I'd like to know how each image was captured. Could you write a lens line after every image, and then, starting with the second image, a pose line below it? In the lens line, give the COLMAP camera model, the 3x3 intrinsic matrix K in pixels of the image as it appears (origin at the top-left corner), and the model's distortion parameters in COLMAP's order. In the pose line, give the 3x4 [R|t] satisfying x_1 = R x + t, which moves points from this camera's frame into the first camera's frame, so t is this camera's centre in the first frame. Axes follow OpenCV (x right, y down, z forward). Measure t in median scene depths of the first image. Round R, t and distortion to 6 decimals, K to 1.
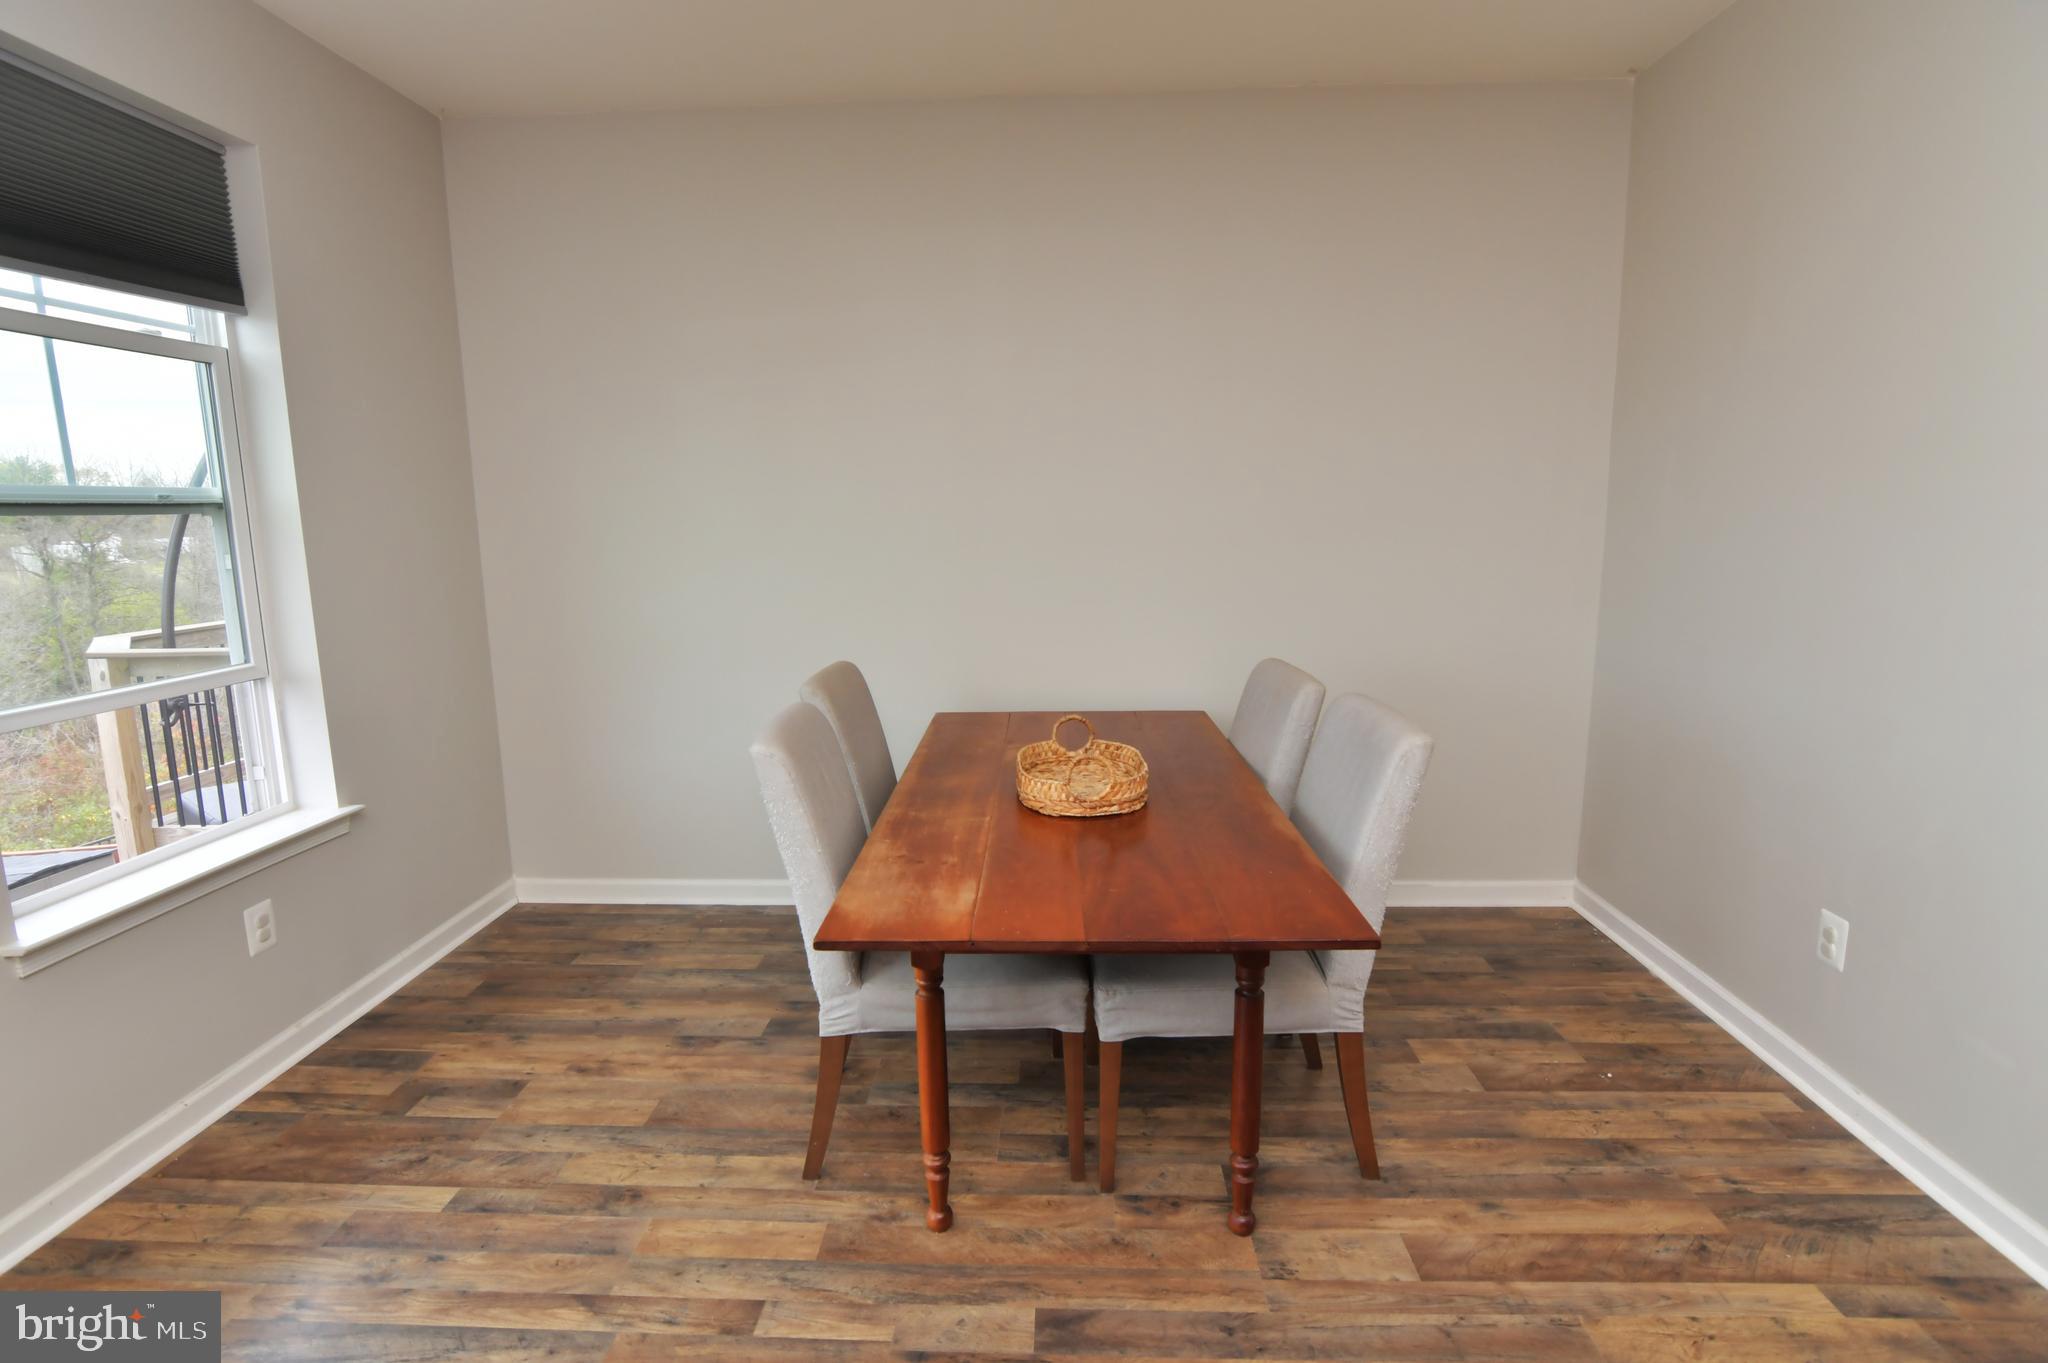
lens RADIAL K [[996.6, 0, 1020.9], [0, 996.6, 669.4], [0, 0, 1]] dist [-0.034851, 0.010962]
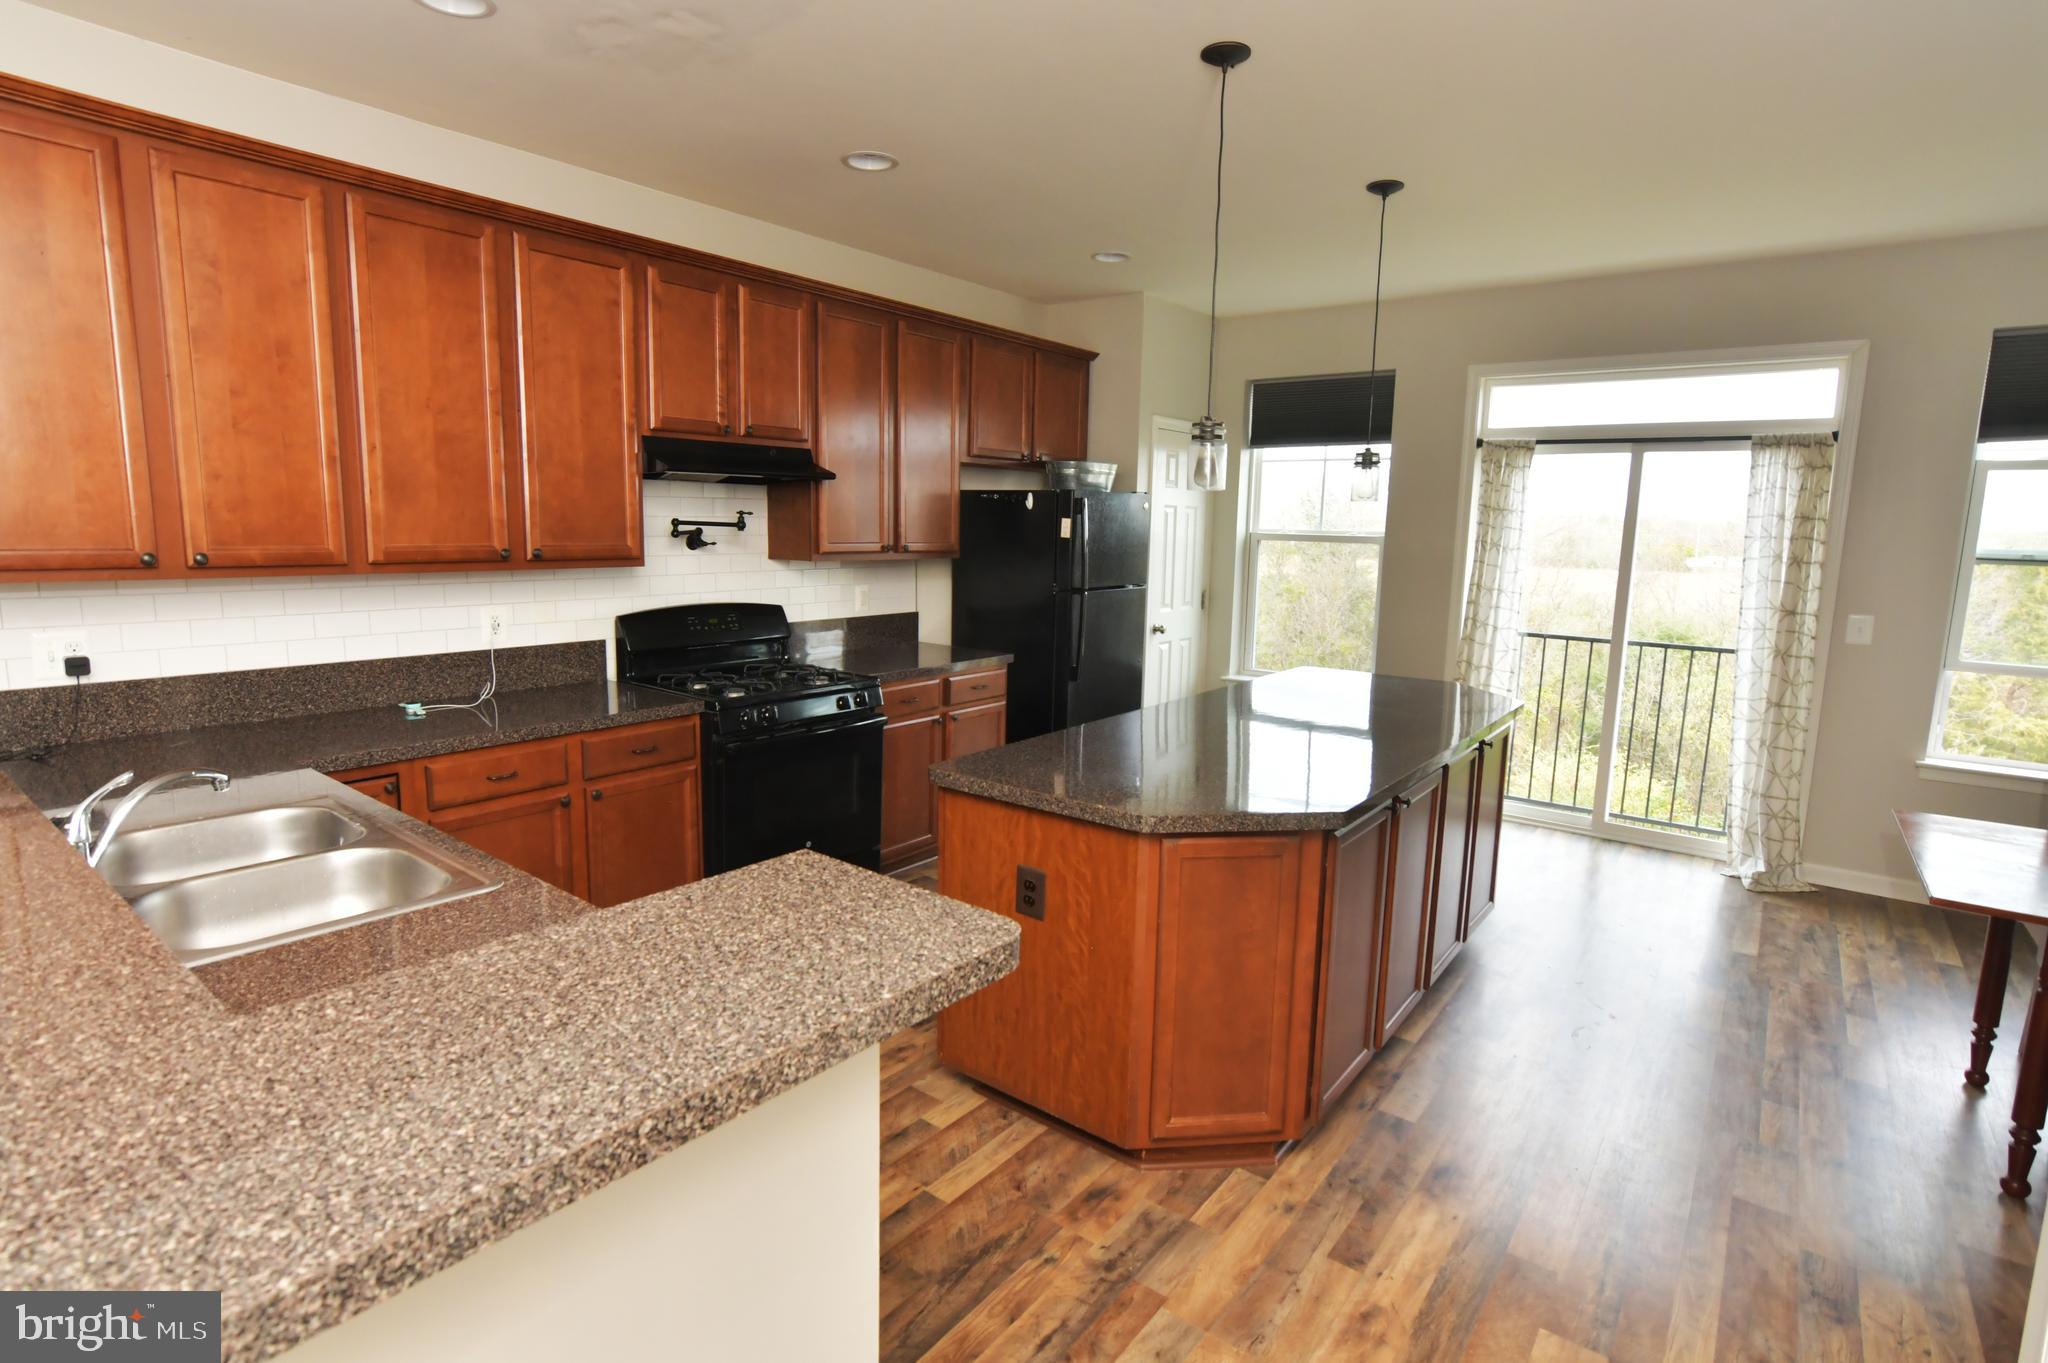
lens RADIAL K [[1002.3, 0, 1021.3], [0, 1002.3, 669.3], [0, 0, 1]] dist [-0.035244, 0.011902]
pose [[-0.580163, 0.124900, -0.804867, 1.451965], [-0.139774, 0.958246, 0.249454, -0.139804], [0.802418, 0.257224, -0.538481, 0.404070]]
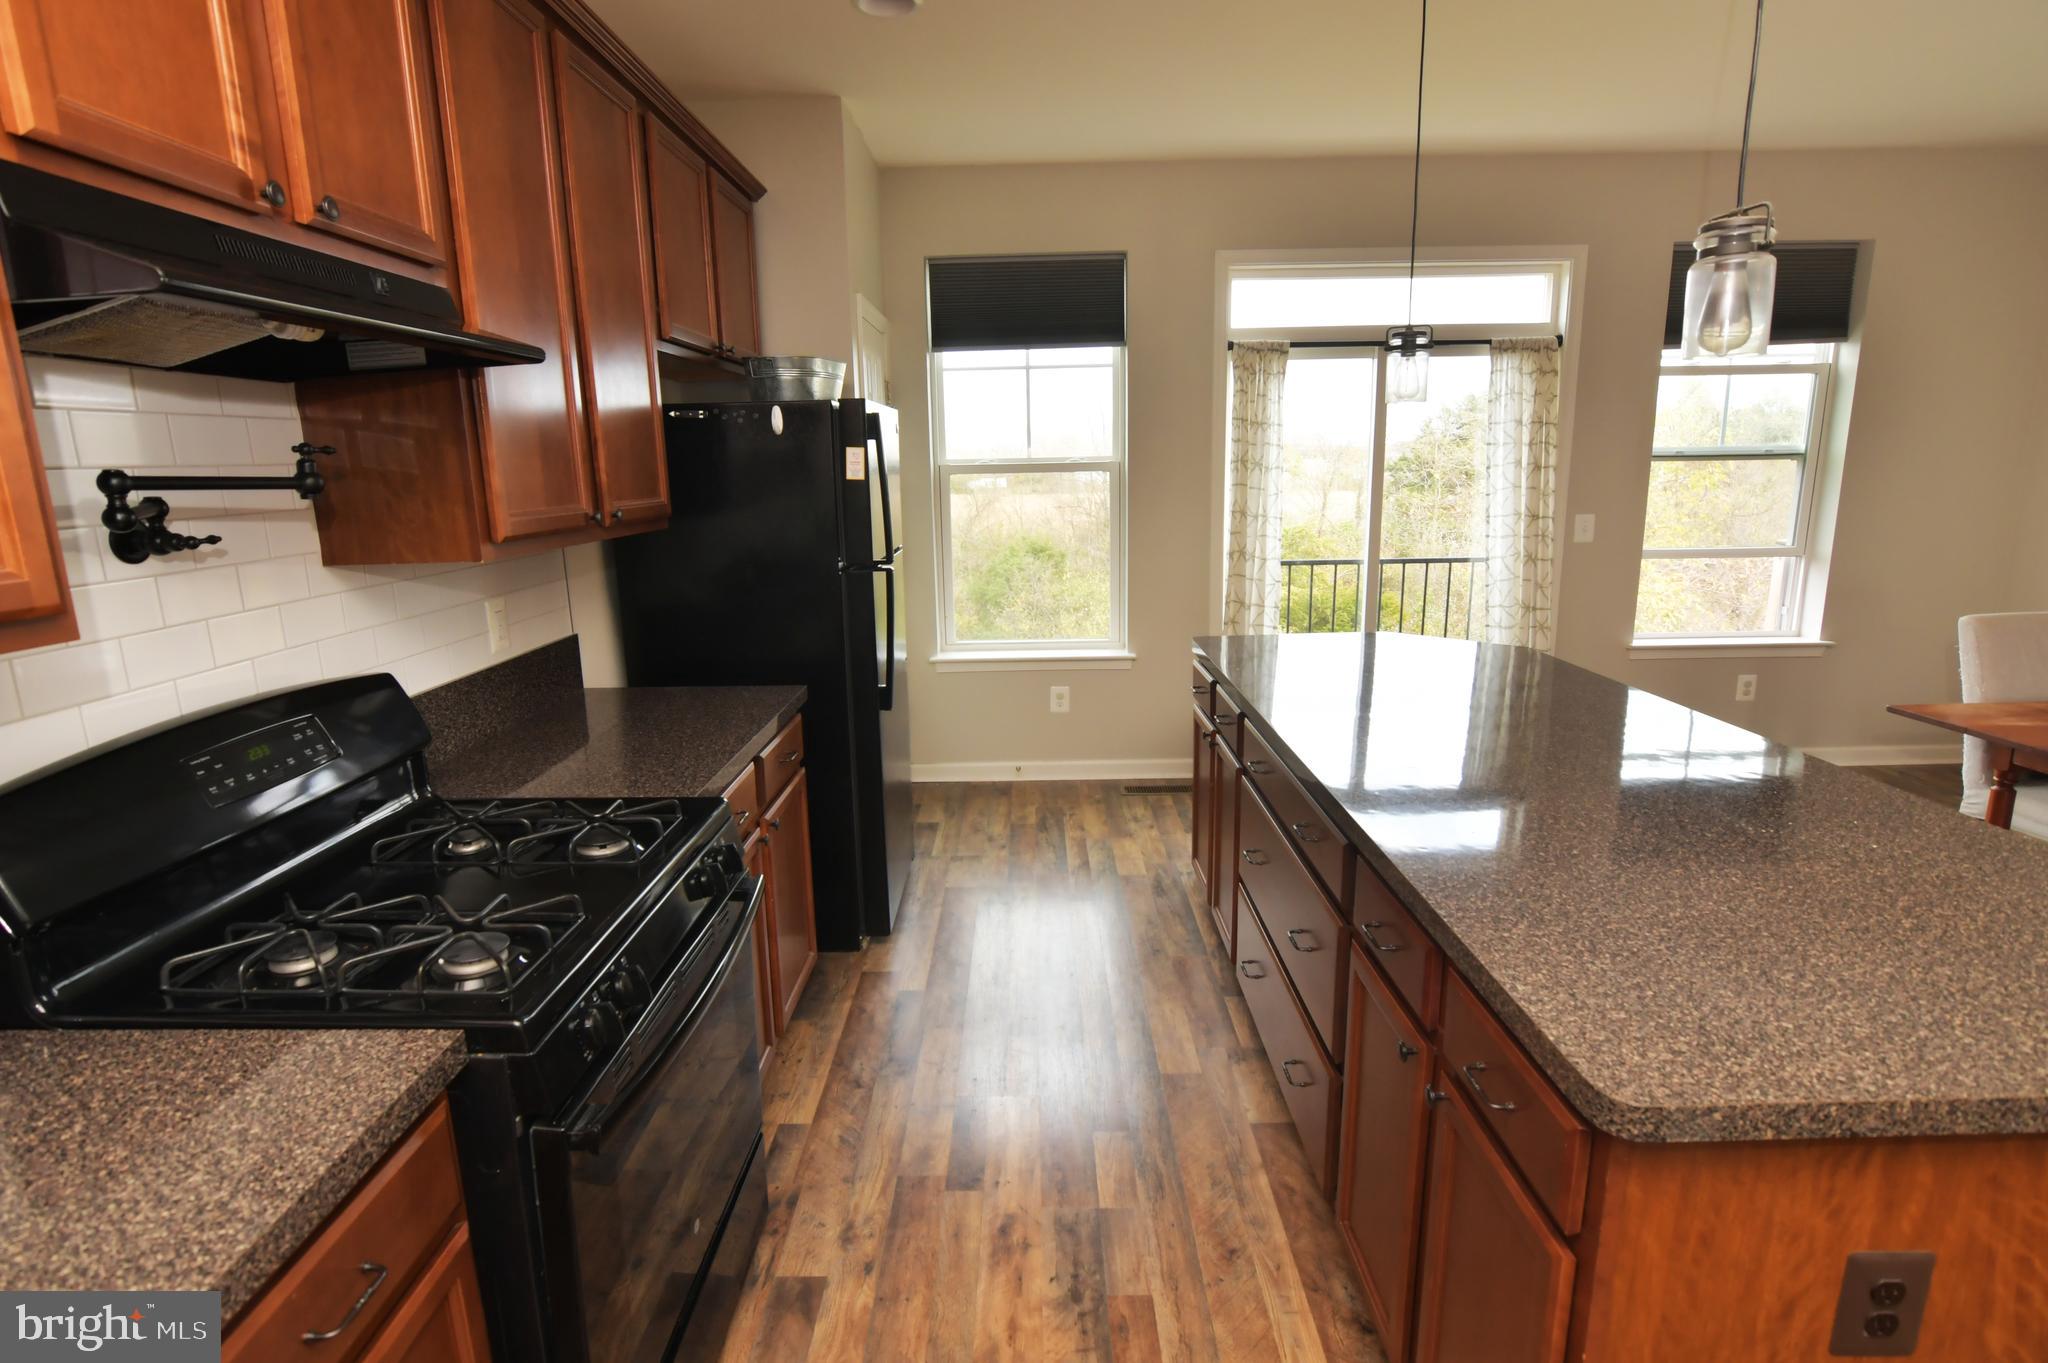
lens RADIAL K [[996.6, 0, 1020.9], [0, 996.6, 669.4], [0, 0, 1]] dist [-0.034851, 0.010962]
pose [[0.034930, 0.220606, -0.974737, 0.996540], [-0.138487, 0.966991, 0.213890, 0.026025], [0.989748, 0.127518, 0.064328, -0.489199]]
